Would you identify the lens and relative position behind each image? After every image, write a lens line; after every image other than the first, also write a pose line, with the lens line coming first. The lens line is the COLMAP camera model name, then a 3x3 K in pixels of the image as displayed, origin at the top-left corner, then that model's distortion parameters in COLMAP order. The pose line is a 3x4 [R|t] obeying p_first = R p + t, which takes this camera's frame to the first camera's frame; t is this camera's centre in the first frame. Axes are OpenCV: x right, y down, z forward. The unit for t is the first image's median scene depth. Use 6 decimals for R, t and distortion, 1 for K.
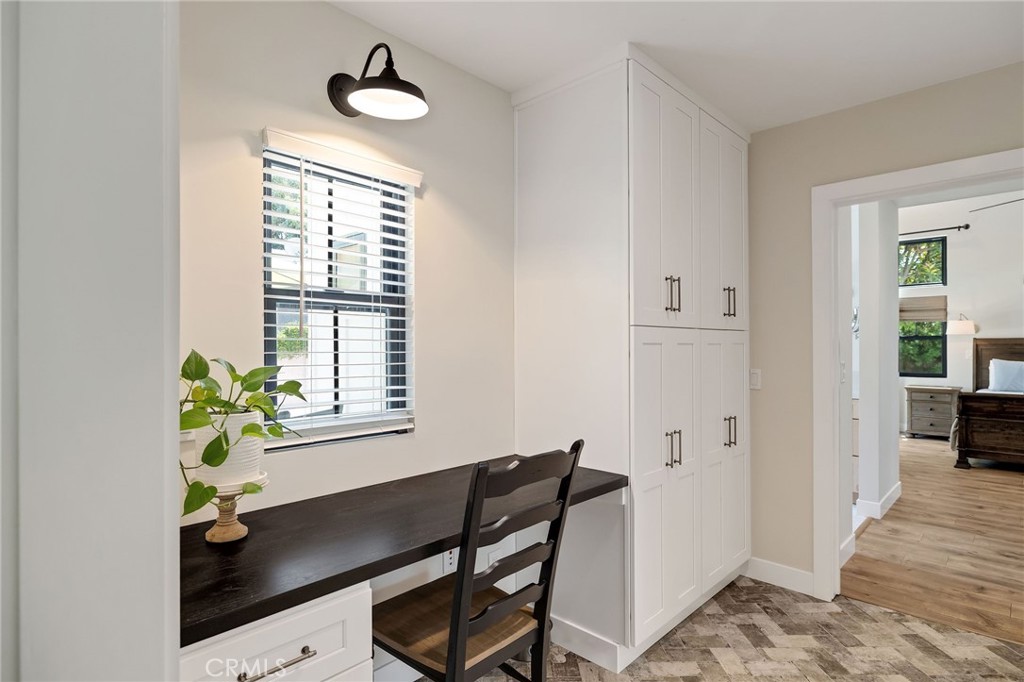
lens RADIAL K [[533.3, 0, 509.7], [0, 533.3, 344.6], [0, 0, 1]] dist [-0.006050, -0.001947]
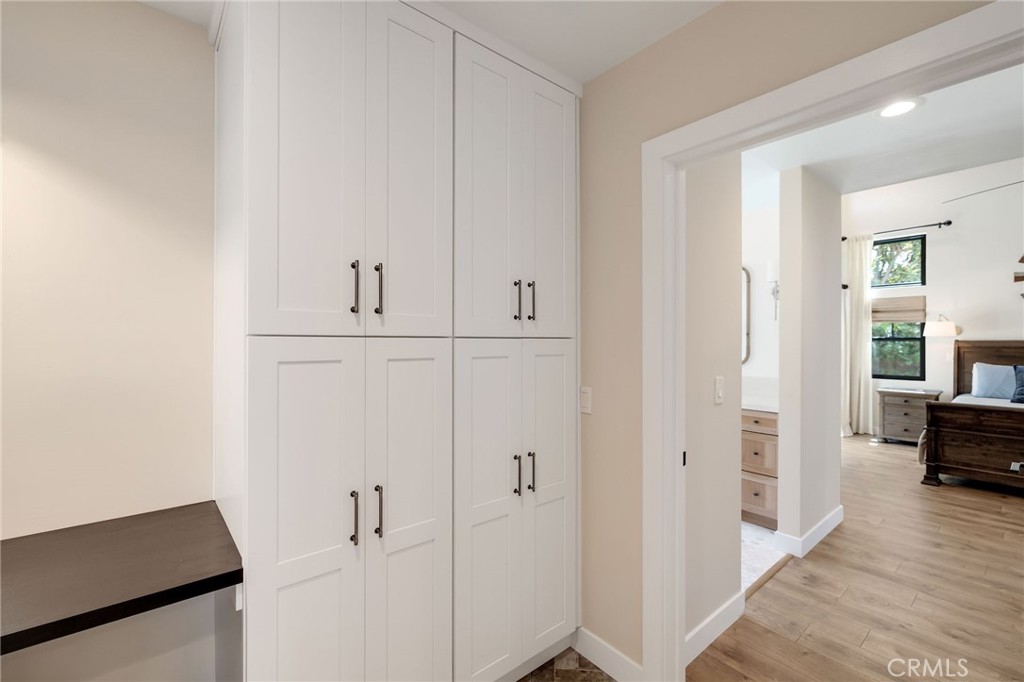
lens RADIAL K [[431.4, 0, 515.4], [0, 431.4, 341.5], [0, 0, 1]] dist [-0.004668, -0.000918]
pose [[0.993982, 0.004205, -0.109461, 0.224203], [-0.003880, 0.999987, 0.003184, -0.011509], [0.109473, -0.002740, 0.993986, 0.190703]]
